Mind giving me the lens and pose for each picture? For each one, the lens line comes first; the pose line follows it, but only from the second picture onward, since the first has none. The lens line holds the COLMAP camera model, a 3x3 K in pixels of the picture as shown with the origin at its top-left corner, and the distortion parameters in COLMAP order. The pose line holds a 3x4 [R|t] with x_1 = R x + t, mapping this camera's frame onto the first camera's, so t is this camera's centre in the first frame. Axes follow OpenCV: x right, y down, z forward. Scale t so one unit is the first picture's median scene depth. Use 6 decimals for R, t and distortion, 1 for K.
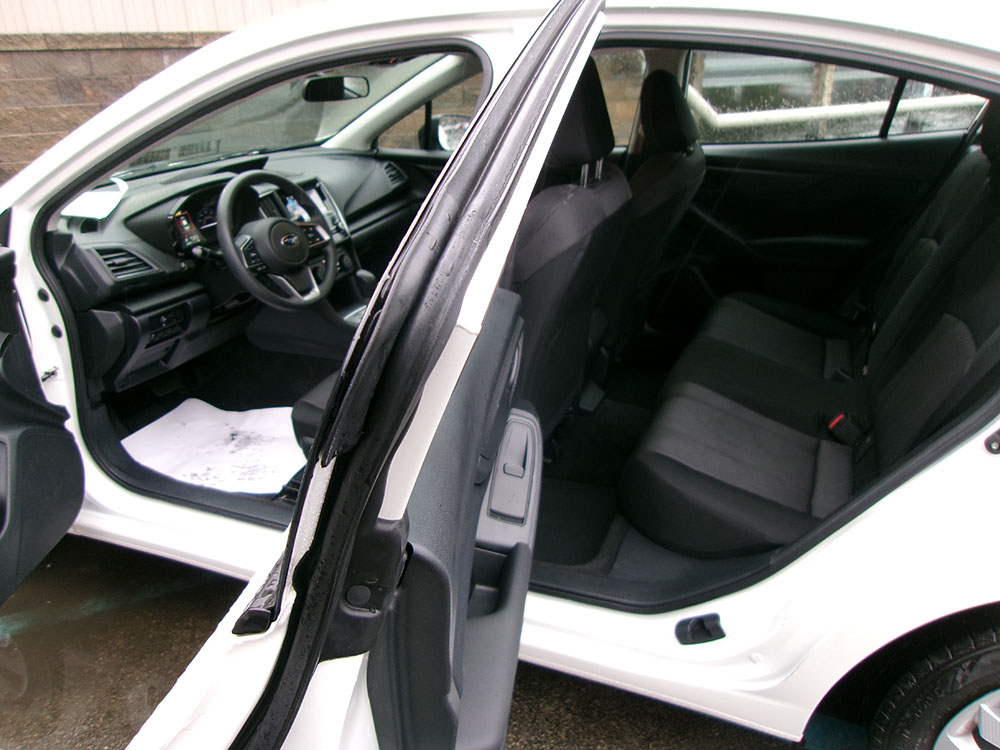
lens RADIAL K [[774.5, 0, 500.0], [0, 774.5, 375.0], [0, 0, 1]] dist [-0.003545, 0.047638]
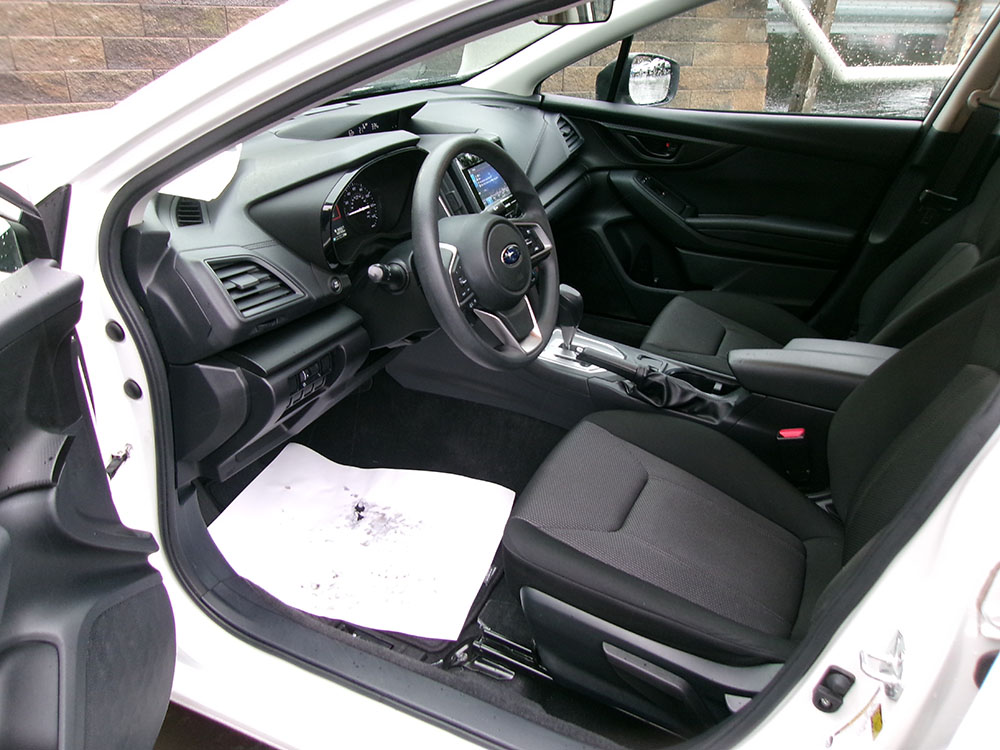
lens RADIAL K [[771.4, 0, 500.0], [0, 771.4, 375.0], [0, 0, 1]] dist [-0.014018, 0.047347]
pose [[0.997670, 0.067979, 0.005750, -0.288097], [-0.068221, 0.994472, 0.079825, -0.132577], [-0.000292, -0.080031, 0.996792, 0.401699]]
